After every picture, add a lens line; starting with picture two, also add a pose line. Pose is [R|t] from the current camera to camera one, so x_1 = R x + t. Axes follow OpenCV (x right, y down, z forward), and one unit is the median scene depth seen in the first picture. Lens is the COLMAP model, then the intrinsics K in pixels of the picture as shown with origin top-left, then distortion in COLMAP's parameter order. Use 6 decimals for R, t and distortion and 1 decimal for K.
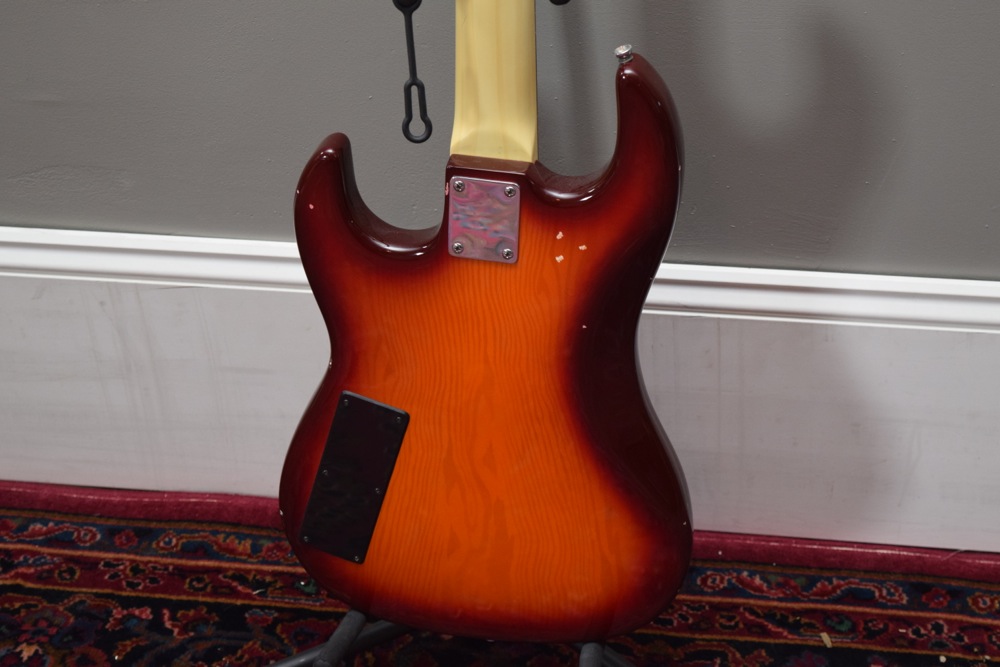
lens RADIAL K [[2143.6, 0, 502.5], [0, 2143.6, 336.7], [0, 0, 1]] dist [0.065598, 0.000000]
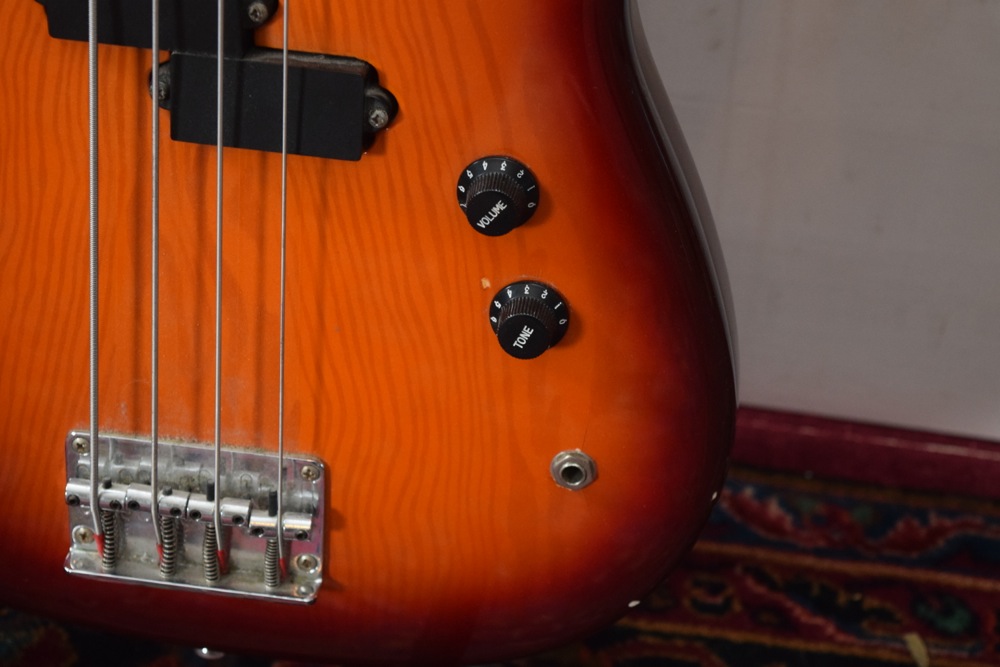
lens RADIAL K [[2233.6, 0, 504.9], [0, 2233.6, 331.2], [0, 0, 1]] dist [0.075998, 0.000000]
pose [[0.997079, 0.061942, 0.044686, 0.034307], [-0.065938, 0.993355, 0.094324, 0.031305], [-0.038547, -0.096995, 0.994538, 0.514423]]
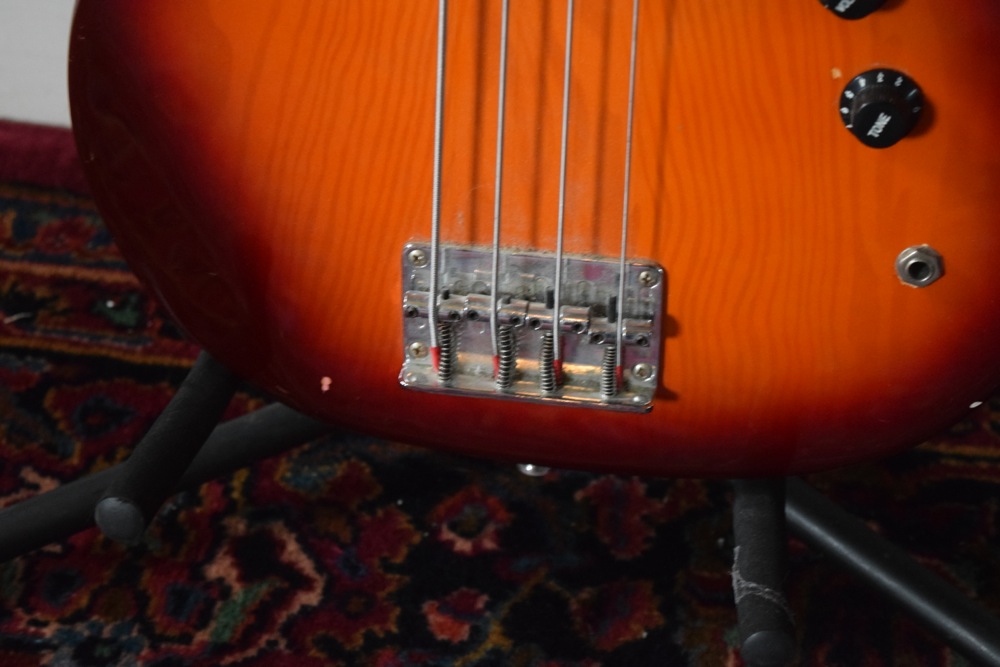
lens RADIAL K [[2233.6, 0, 500.3], [0, 2233.6, 332.5], [0, 0, 1]] dist [0.075998, 0.000000]
pose [[0.999345, 0.035724, -0.005707, -0.003215], [-0.034684, 0.990969, 0.129529, 0.054522], [0.010283, -0.129247, 0.991559, 0.515038]]
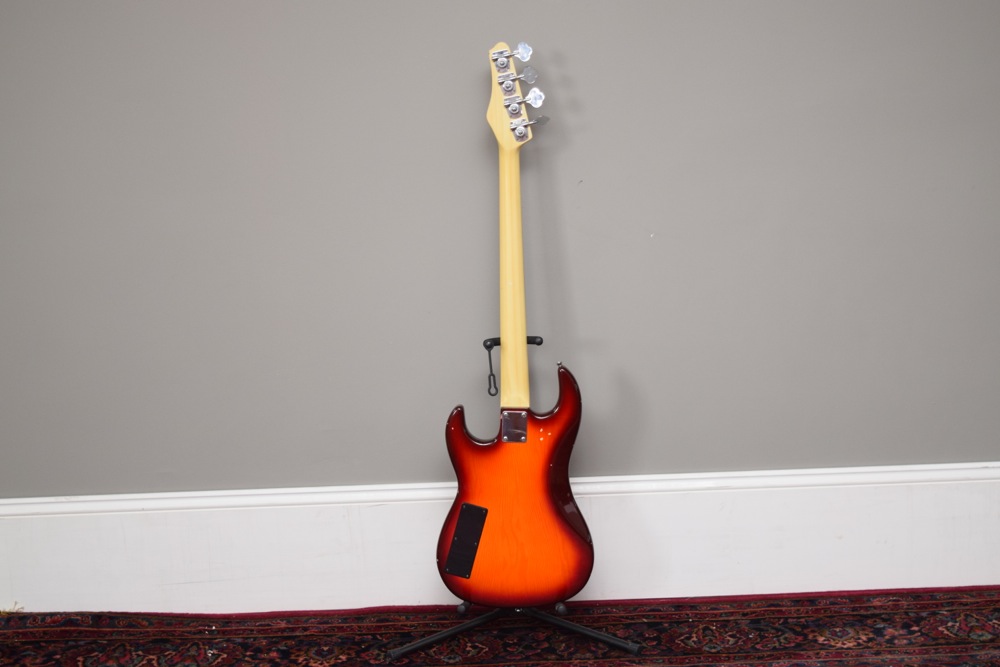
lens RADIAL K [[1790.8, 0, 499.9], [0, 1790.8, 330.0], [0, 0, 1]] dist [0.055364, 0.000000]
pose [[0.989642, -0.034331, 0.139390, -0.294215], [0.088166, 0.911638, -0.401427, 0.647871], [-0.113292, 0.409559, 0.905222, -1.008440]]
